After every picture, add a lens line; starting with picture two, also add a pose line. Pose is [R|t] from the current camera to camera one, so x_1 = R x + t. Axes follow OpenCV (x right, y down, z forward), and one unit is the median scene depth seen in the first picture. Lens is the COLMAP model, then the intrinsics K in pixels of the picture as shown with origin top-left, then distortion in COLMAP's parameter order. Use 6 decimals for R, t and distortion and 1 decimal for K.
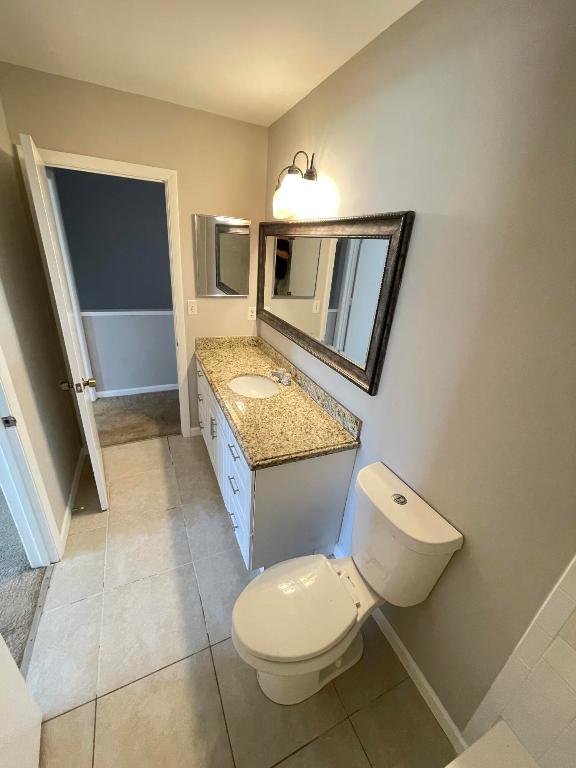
lens RADIAL K [[309.5, 0, 287.7], [0, 309.5, 382.7], [0, 0, 1]] dist [-0.003872, -0.000444]
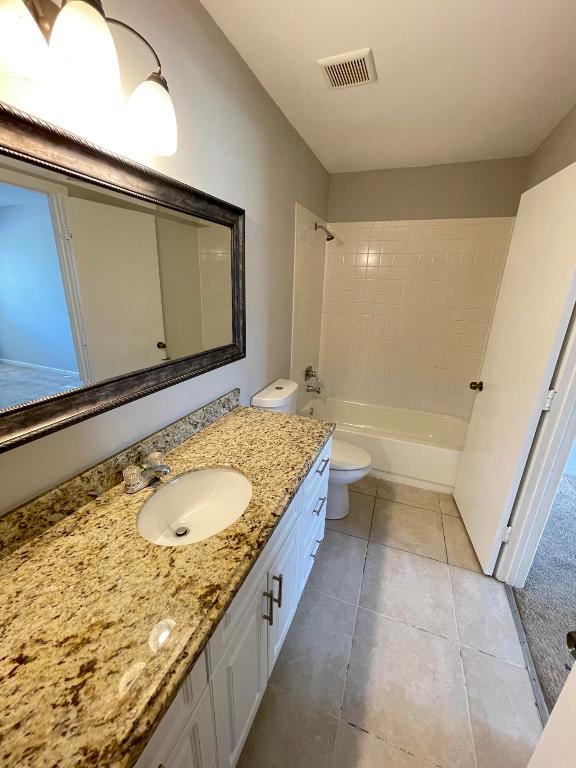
lens RADIAL K [[309.5, 0, 287.8], [0, 309.5, 385.9], [0, 0, 1]] dist [-0.003872, -0.000444]
pose [[-0.692563, -0.311900, 0.650442, -0.547743], [0.213560, 0.772618, 0.597875, -0.455659], [-0.689021, 0.552974, -0.468477, 1.214790]]
